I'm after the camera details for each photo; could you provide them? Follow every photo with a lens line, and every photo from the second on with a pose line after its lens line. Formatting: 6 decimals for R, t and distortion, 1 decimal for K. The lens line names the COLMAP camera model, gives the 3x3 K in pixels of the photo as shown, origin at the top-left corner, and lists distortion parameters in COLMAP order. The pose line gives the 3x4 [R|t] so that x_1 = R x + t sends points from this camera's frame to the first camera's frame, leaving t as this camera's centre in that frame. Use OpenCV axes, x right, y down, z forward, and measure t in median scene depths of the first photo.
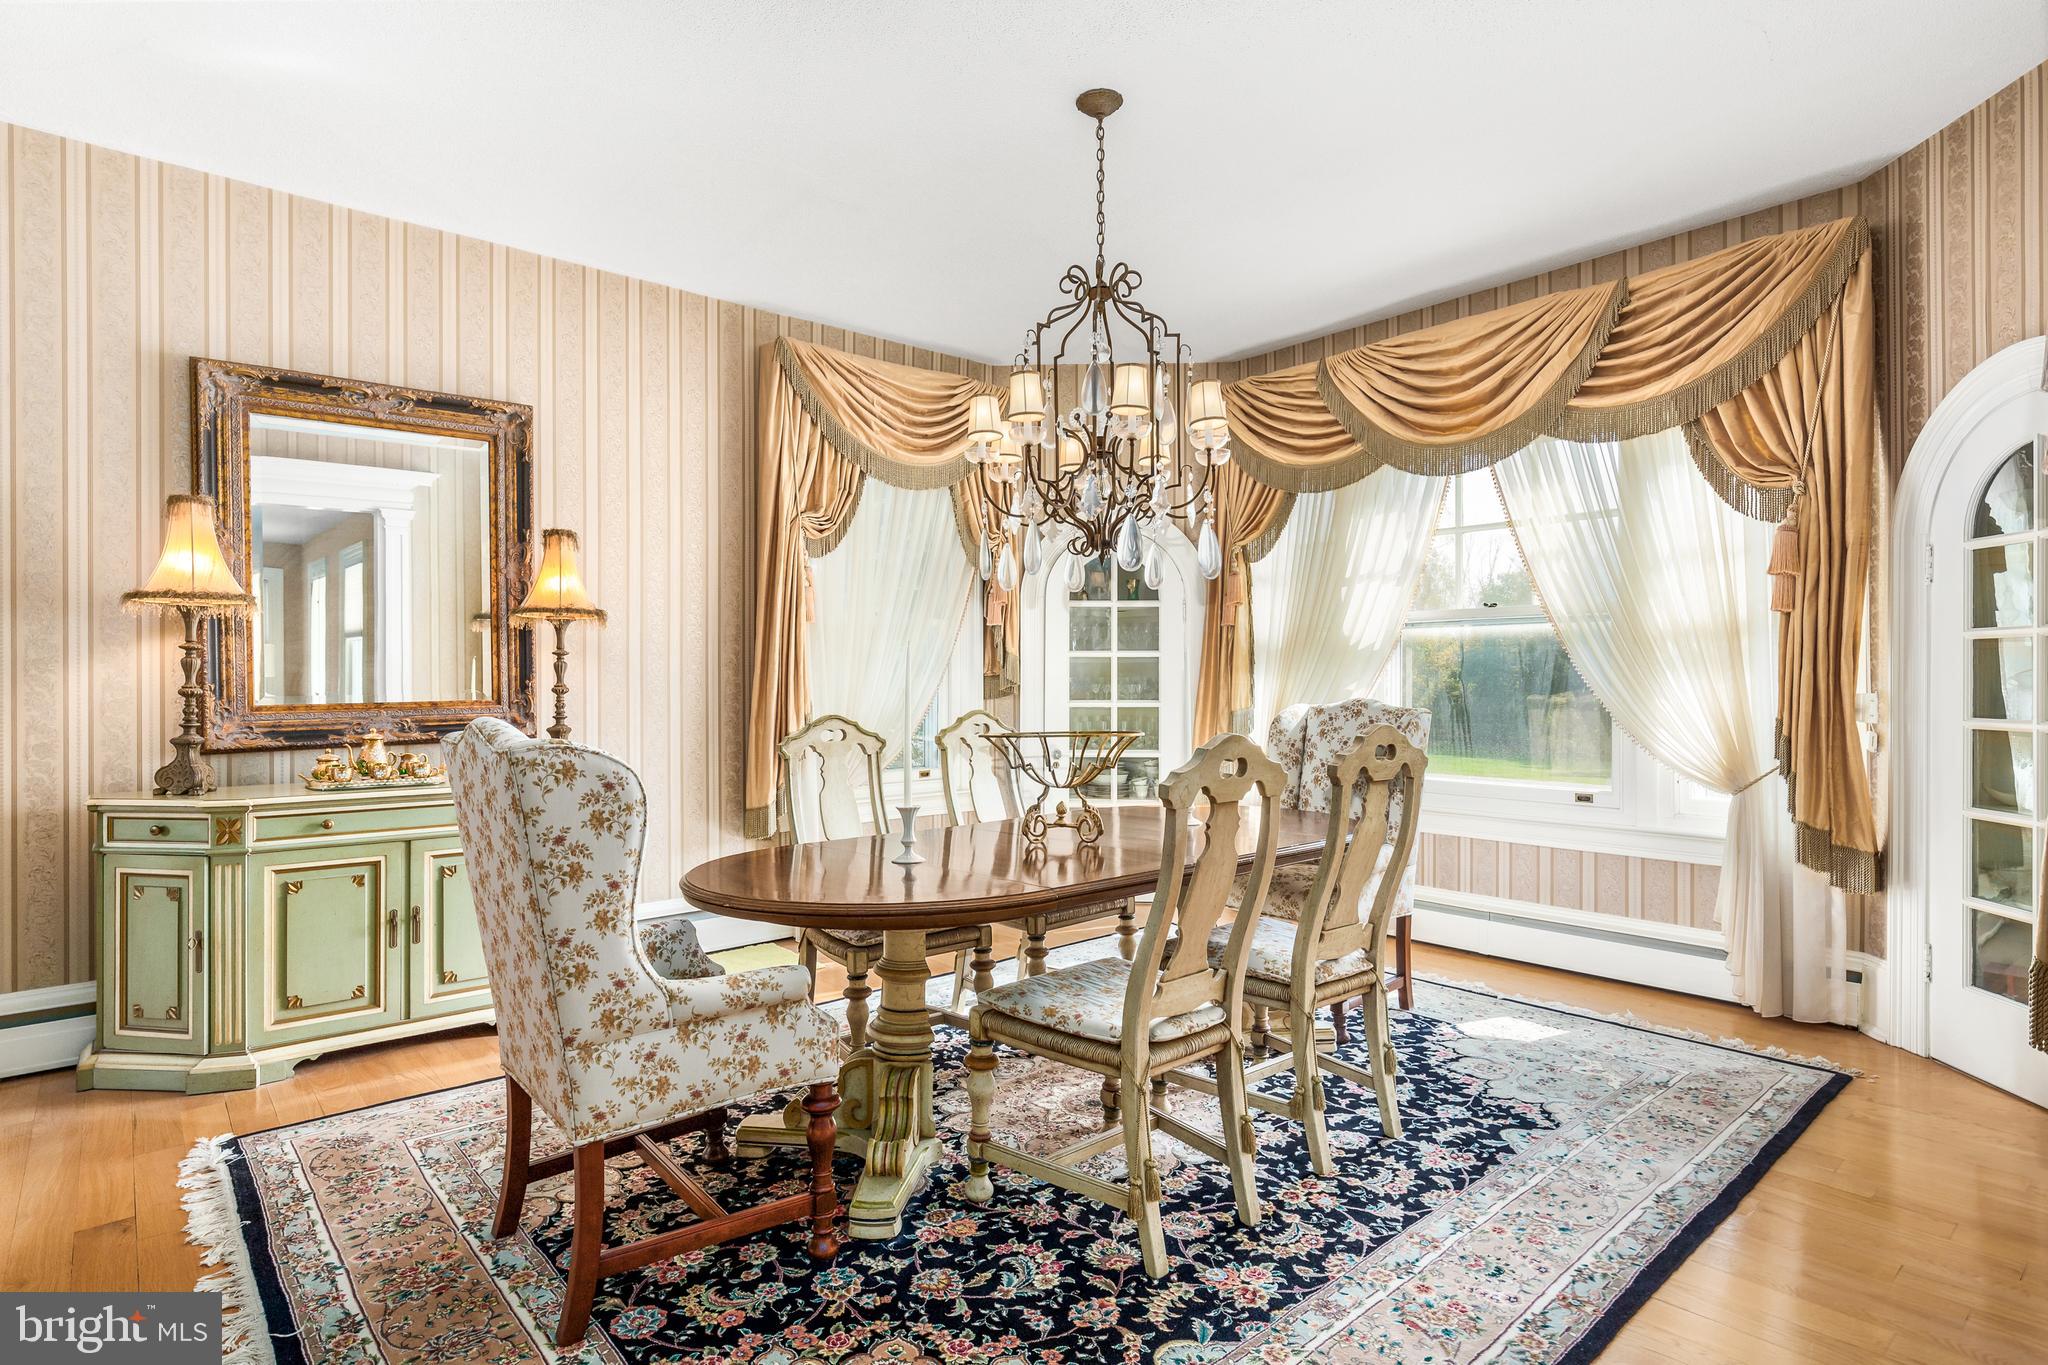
lens RADIAL K [[1068.3, 0, 1032.3], [0, 1068.3, 681.1], [0, 0, 1]] dist [-0.001862, 0.001795]
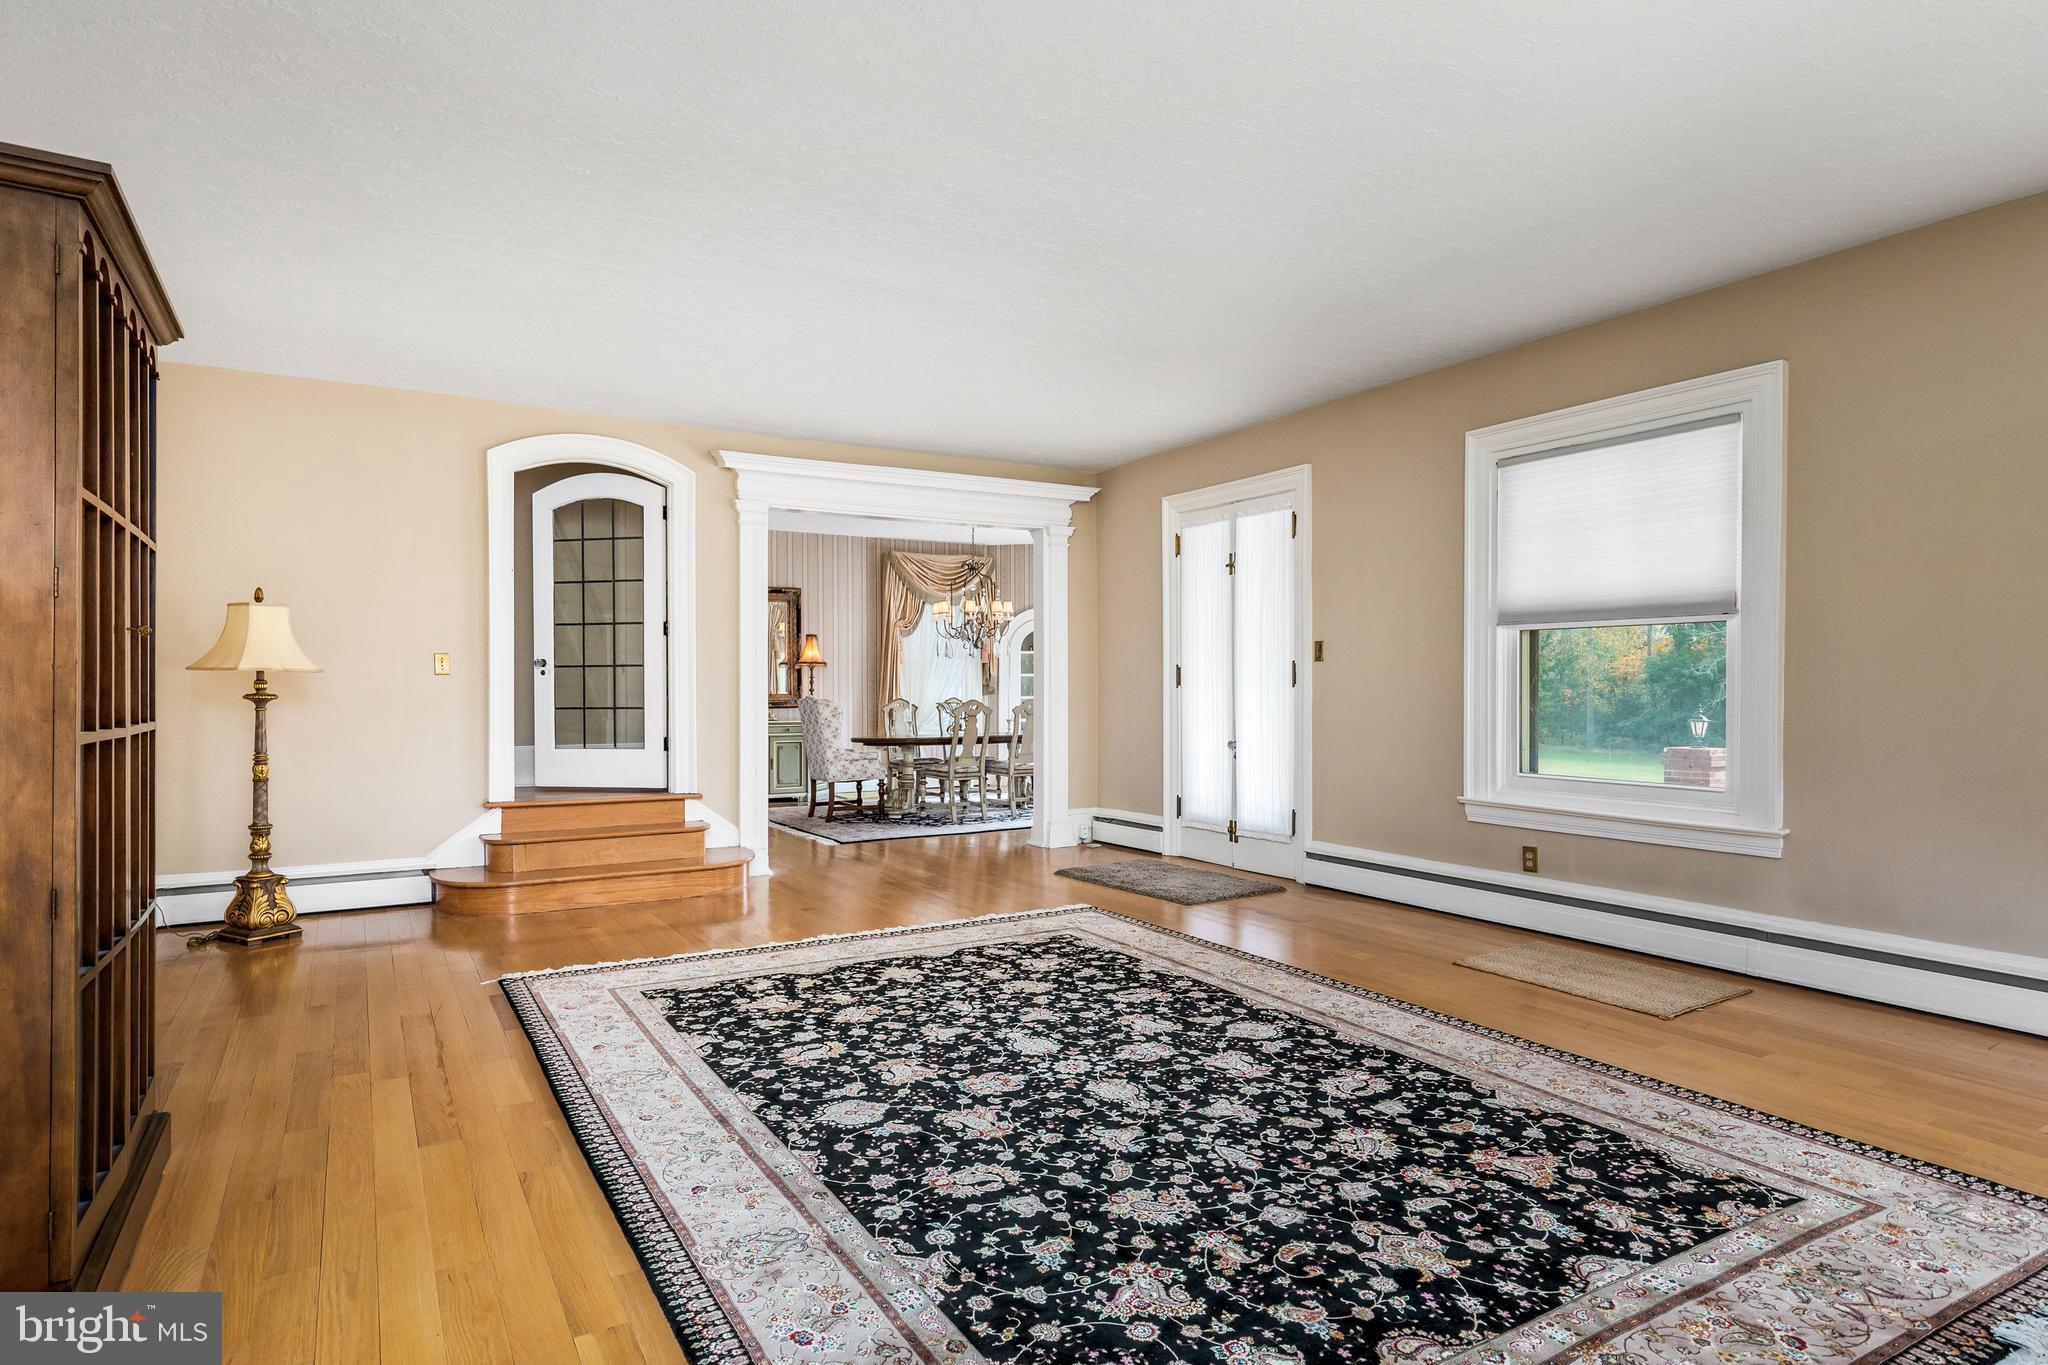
lens RADIAL K [[1142.6, 0, 1027.1], [0, 1142.6, 685.6], [0, 0, 1]] dist [0.010372, 0.000066]
pose [[0.985108, 0.001705, -0.171929, 0.707896], [-0.001929, 0.999997, -0.001133, -0.001486], [0.171927, 0.001448, 0.985109, -2.074761]]
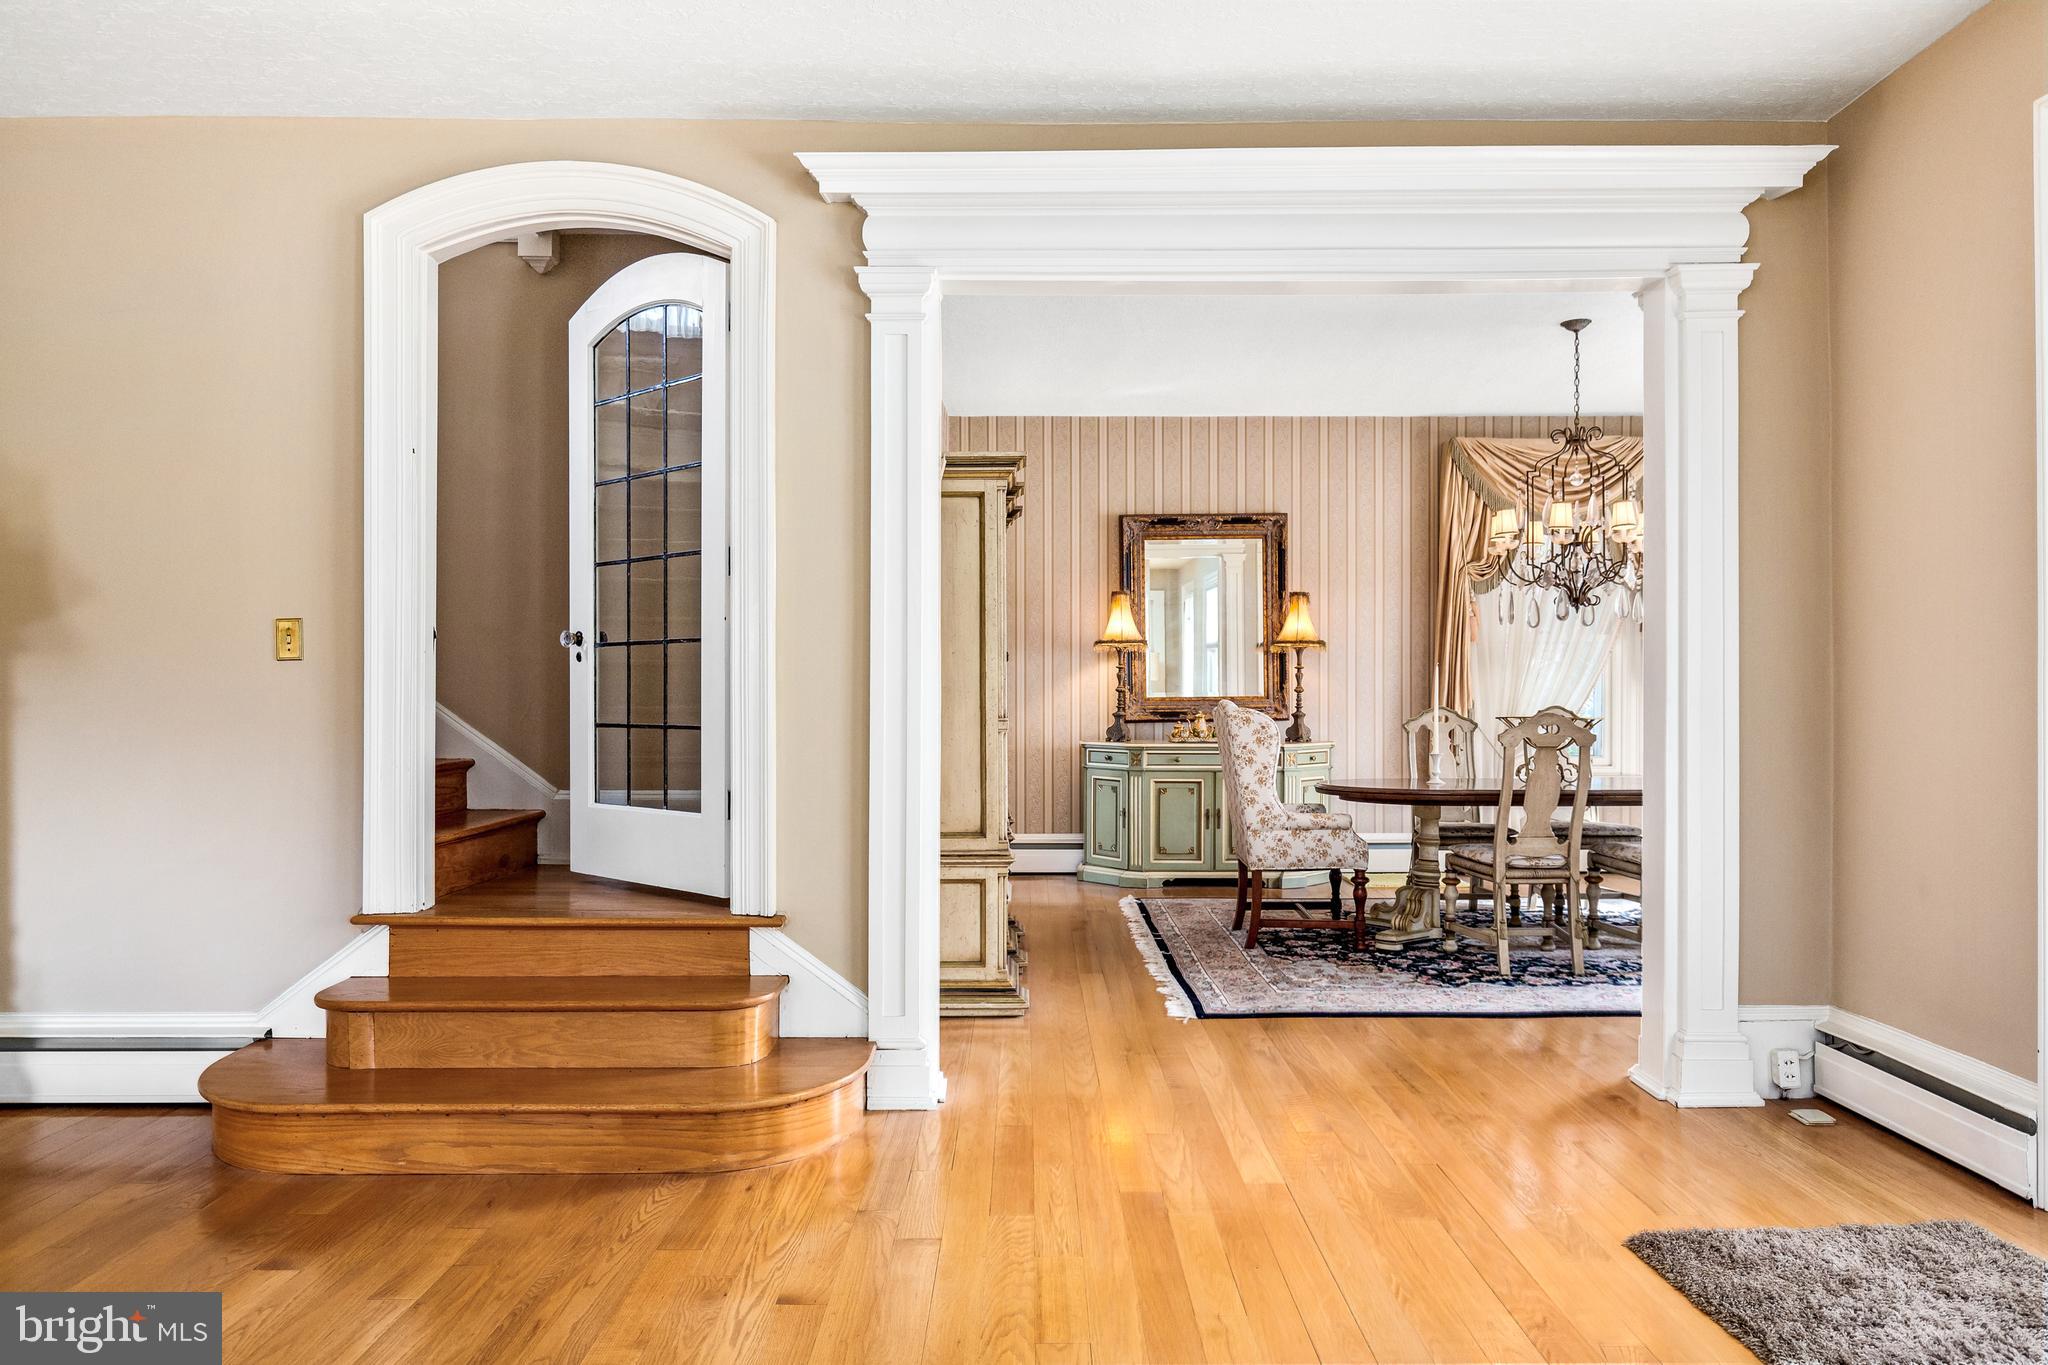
lens RADIAL K [[1383.7, 0, 1027.7], [0, 1383.7, 680.8], [0, 0, 1]] dist [-0.002470, 0.007204]
pose [[0.755572, -0.001462, -0.655063, 0.676651], [-0.000720, 0.999995, -0.003062, 0.000821], [0.655065, 0.002785, 0.755568, -0.932540]]
